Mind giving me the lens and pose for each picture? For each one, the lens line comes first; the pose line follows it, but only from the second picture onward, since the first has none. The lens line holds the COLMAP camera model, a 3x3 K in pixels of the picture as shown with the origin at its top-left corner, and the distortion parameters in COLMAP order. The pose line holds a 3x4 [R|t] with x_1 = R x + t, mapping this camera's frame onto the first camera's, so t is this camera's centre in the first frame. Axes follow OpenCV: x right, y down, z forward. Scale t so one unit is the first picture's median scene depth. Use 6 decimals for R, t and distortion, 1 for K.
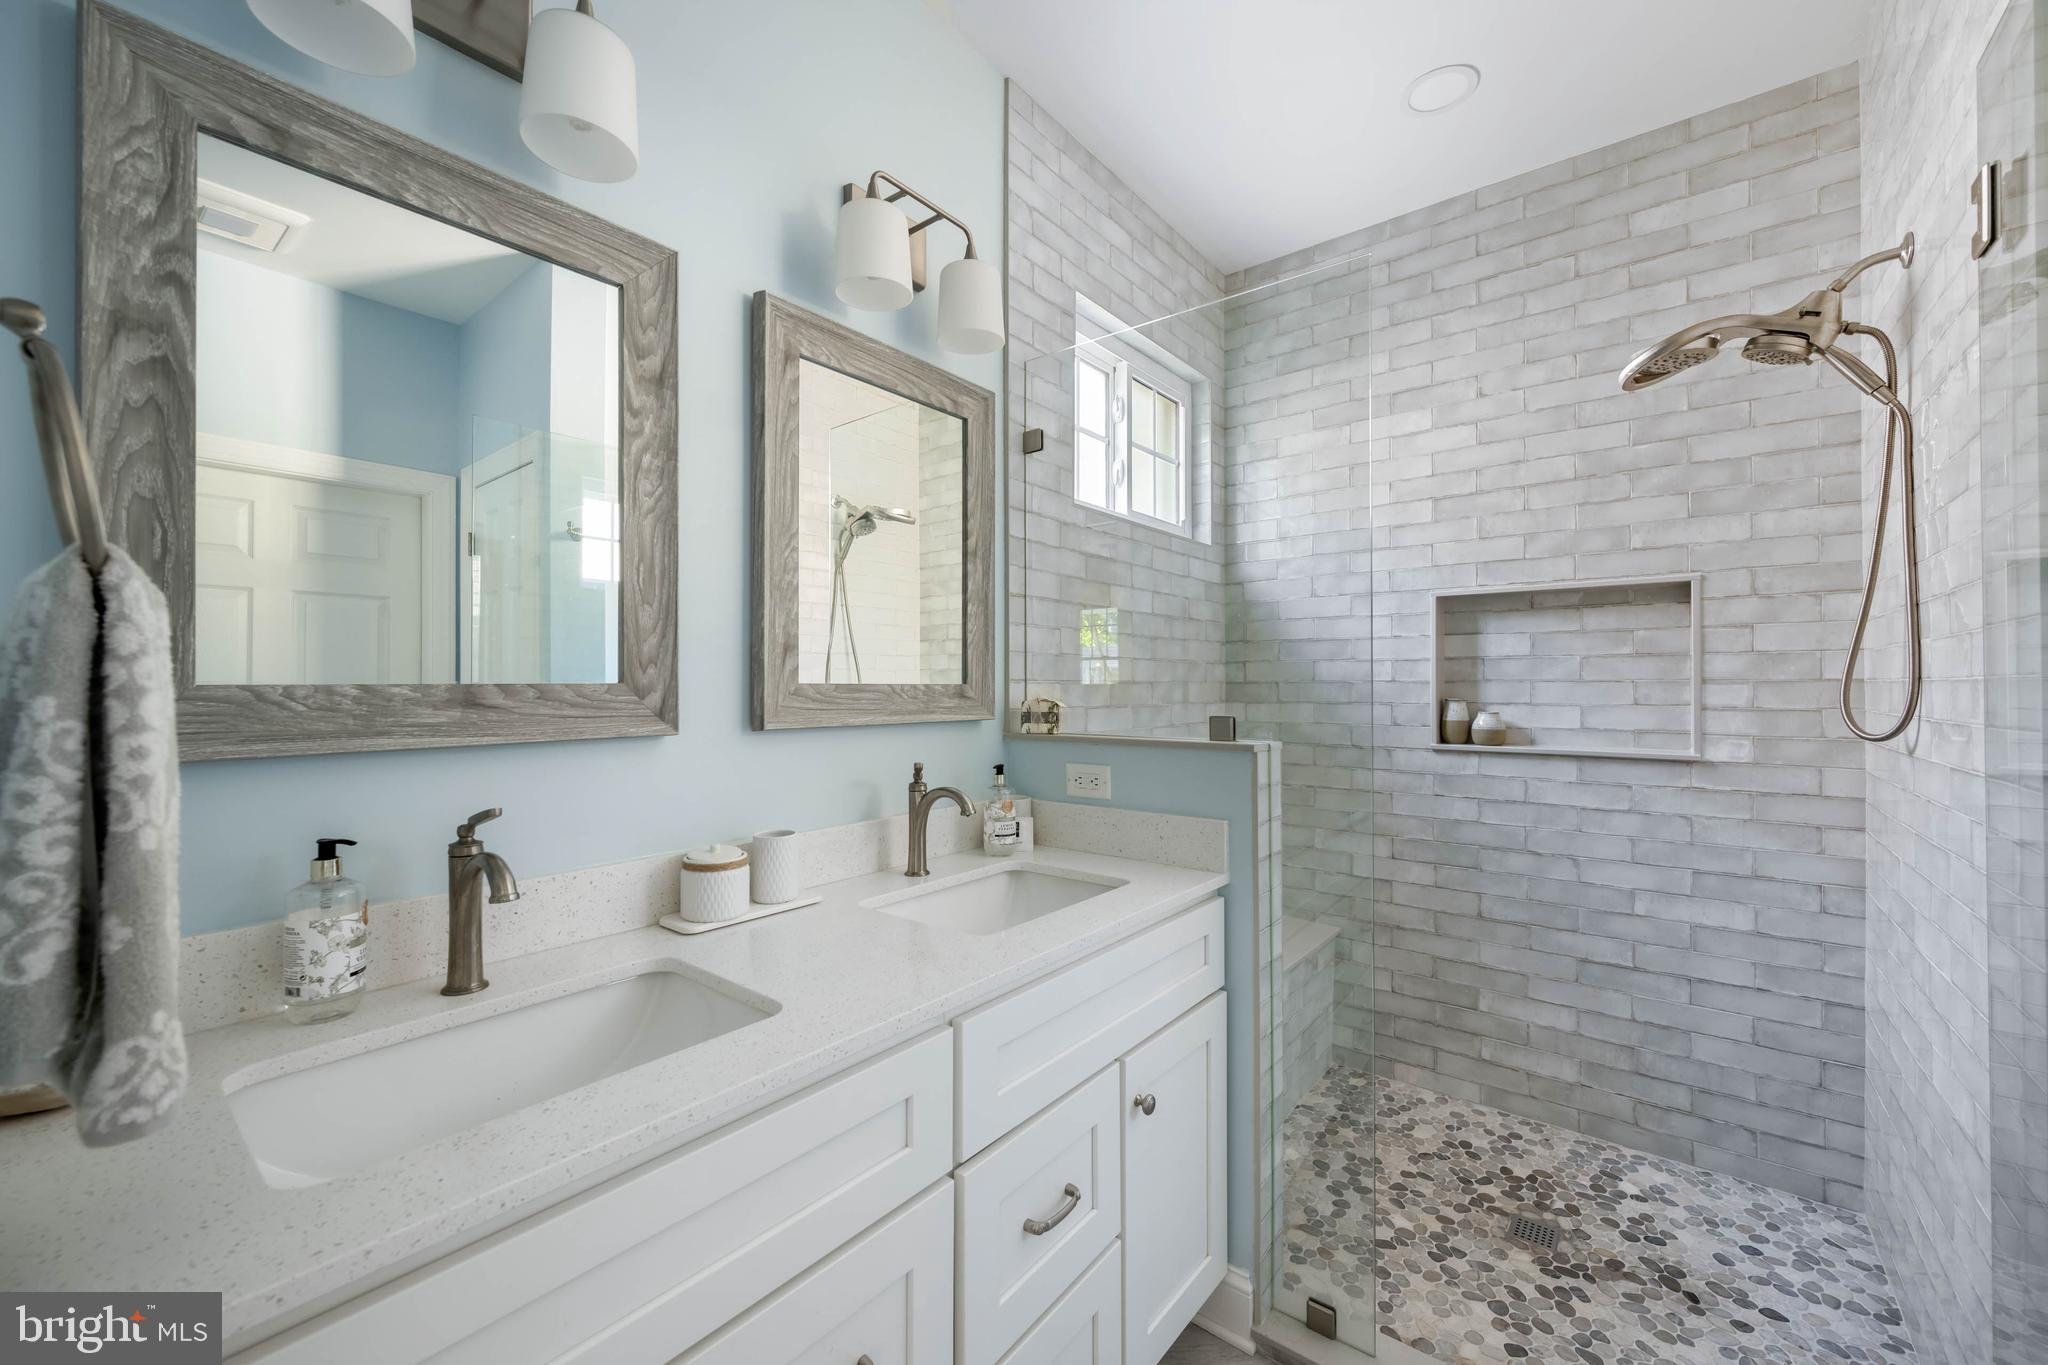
lens RADIAL K [[796.5, 0, 1023.6], [0, 796.5, 680.2], [0, 0, 1]] dist [0.000601, -0.000674]
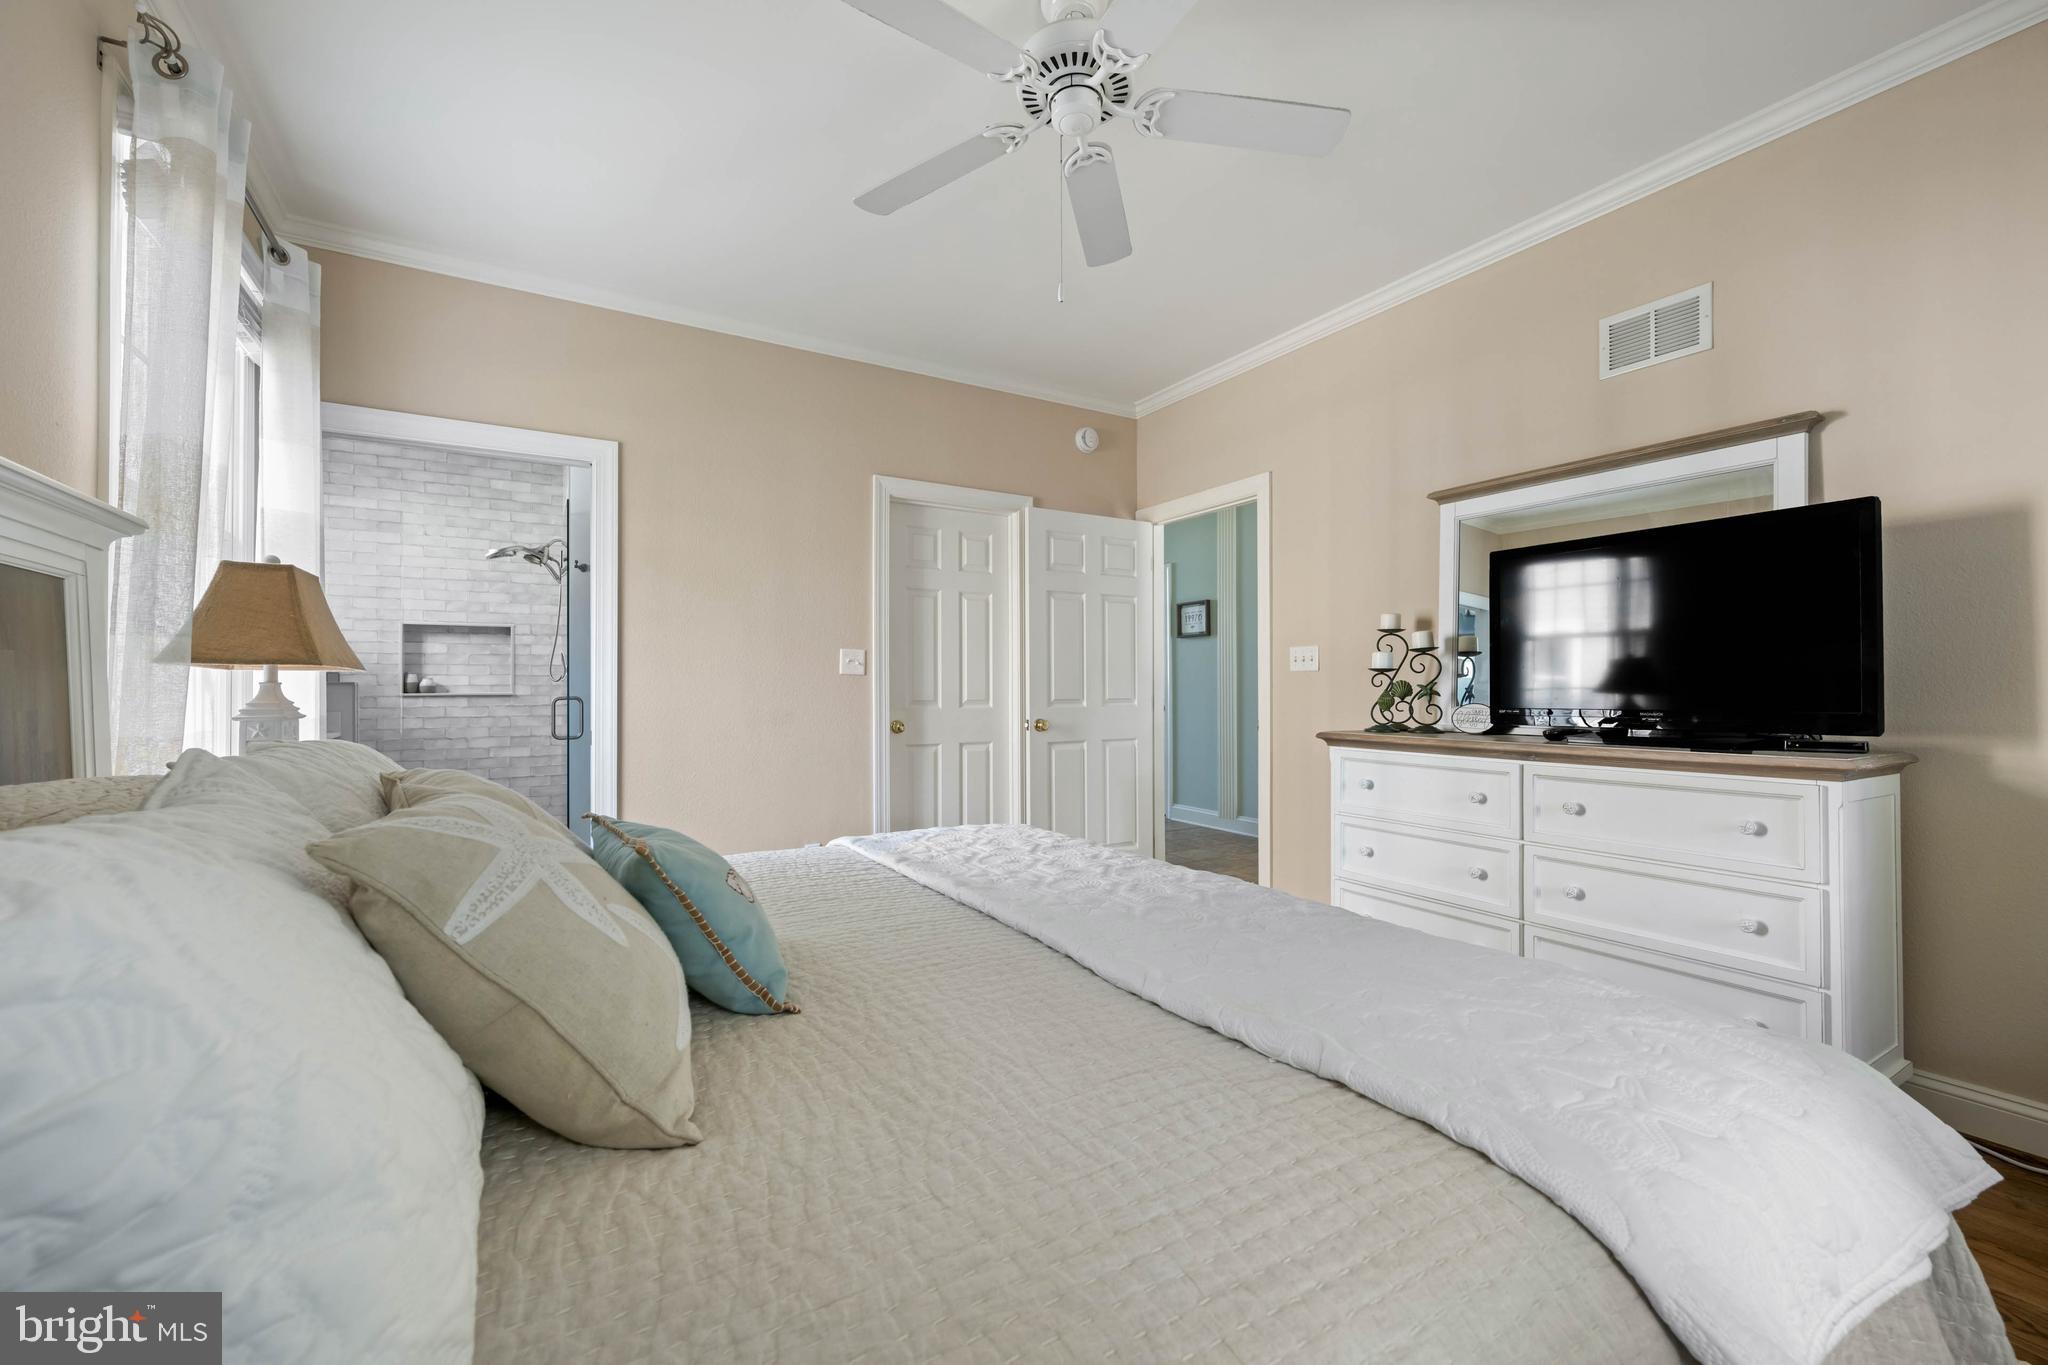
lens RADIAL K [[841.0, 0, 1026.2], [0, 841.0, 676.1], [0, 0, 1]] dist [-0.001469, 0.000323]
pose [[0.334449, 0.006652, 0.942391, -1.113576], [-0.004904, 0.999974, -0.005318, 0.040489], [-0.942401, -0.002843, 0.334472, -1.413729]]
